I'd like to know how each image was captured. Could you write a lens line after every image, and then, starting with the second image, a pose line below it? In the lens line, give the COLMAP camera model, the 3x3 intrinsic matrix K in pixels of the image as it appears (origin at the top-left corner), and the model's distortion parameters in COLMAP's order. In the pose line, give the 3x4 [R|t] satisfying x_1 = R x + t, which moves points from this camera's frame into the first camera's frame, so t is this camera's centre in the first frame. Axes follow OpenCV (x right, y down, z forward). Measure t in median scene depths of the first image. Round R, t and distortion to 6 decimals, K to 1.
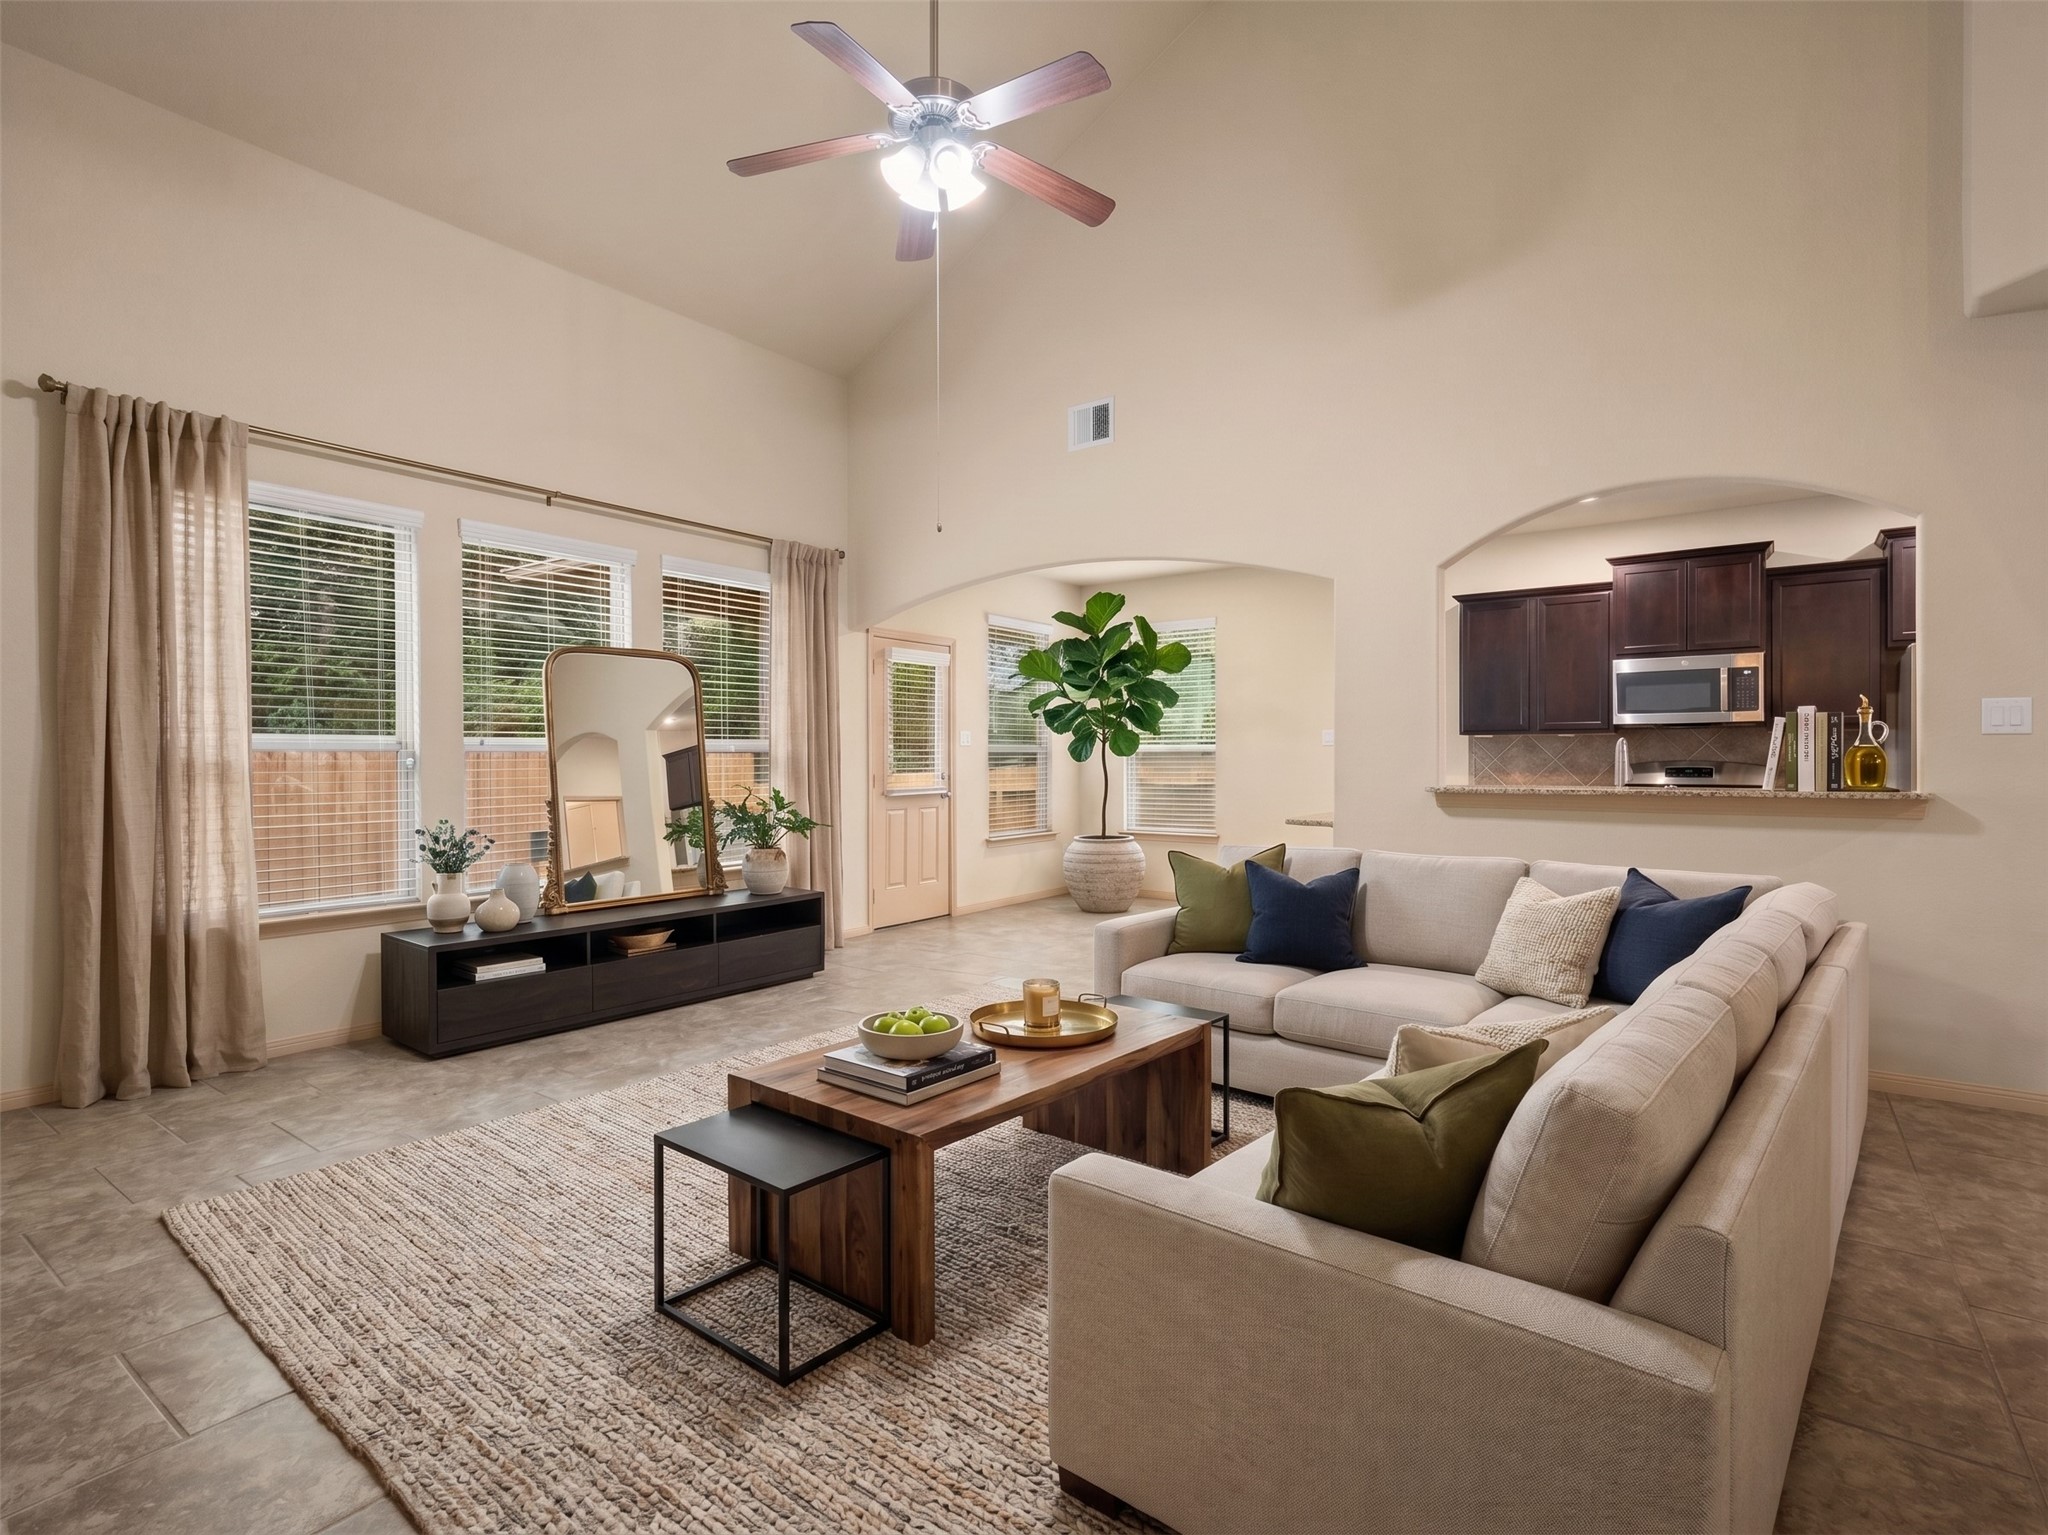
lens RADIAL K [[997.7, 0, 1017.7], [0, 997.7, 765.5], [0, 0, 1]] dist [-0.001456, 0.000346]
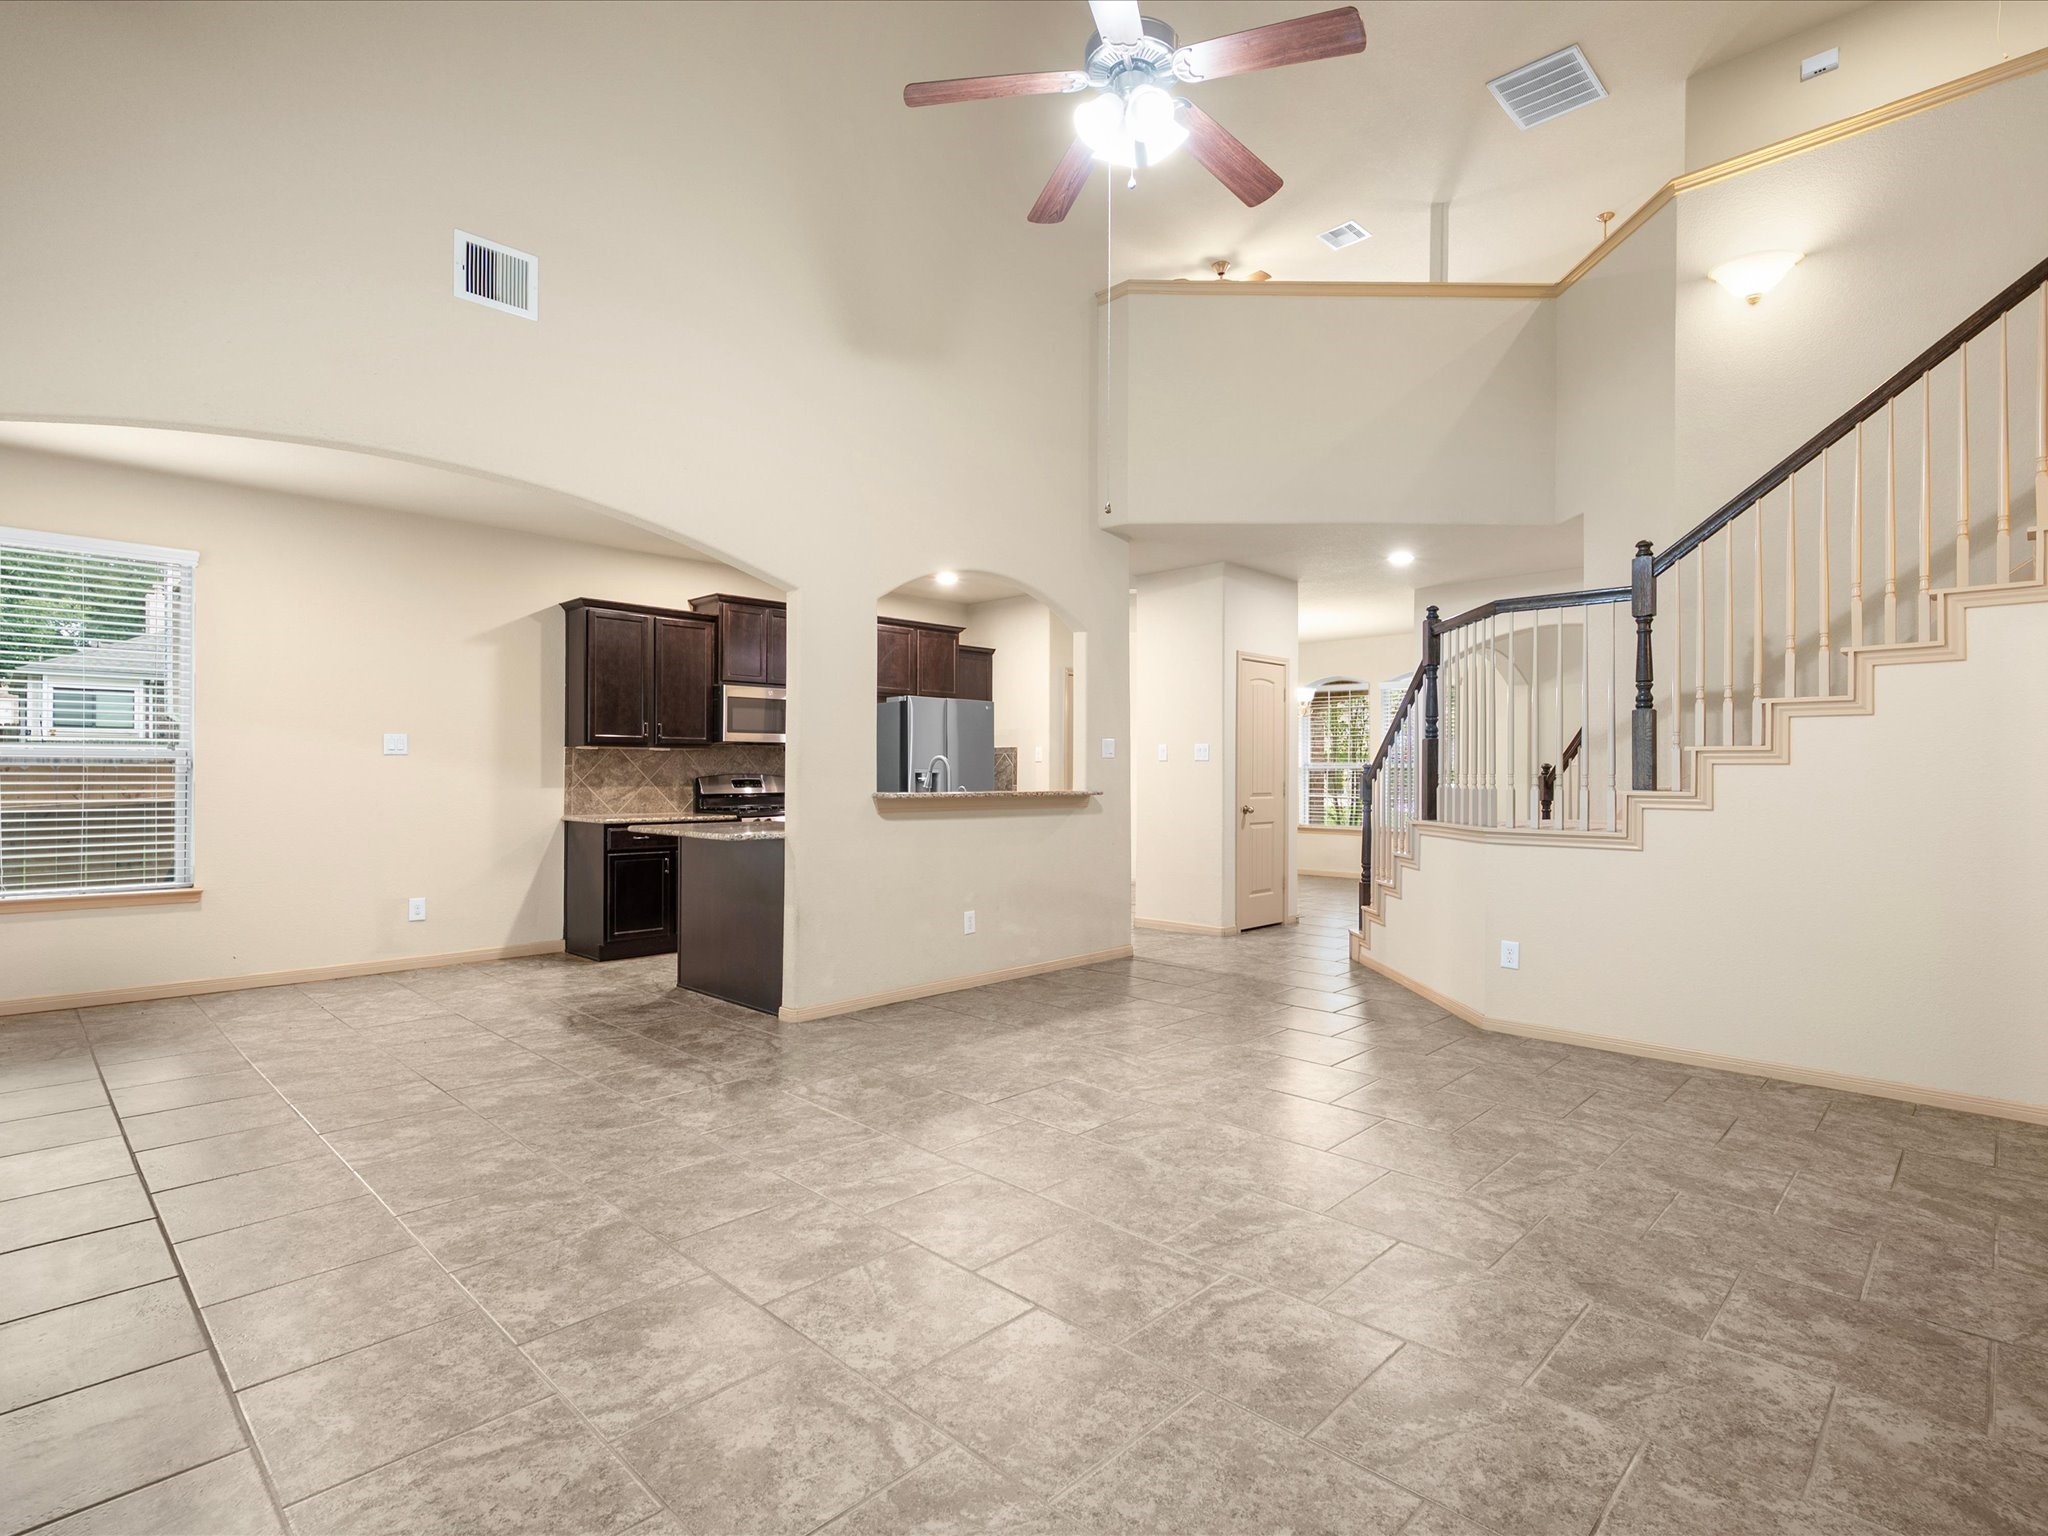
lens RADIAL K [[1032.9, 0, 1026.7], [0, 1032.9, 741.3], [0, 0, 1]] dist [-0.001982, 0.001240]
pose [[0.132108, 0.034113, 0.990648, -0.539140], [0.003281, 0.999387, -0.034852, 0.000847], [-0.991230, 0.007855, 0.131916, 0.498525]]
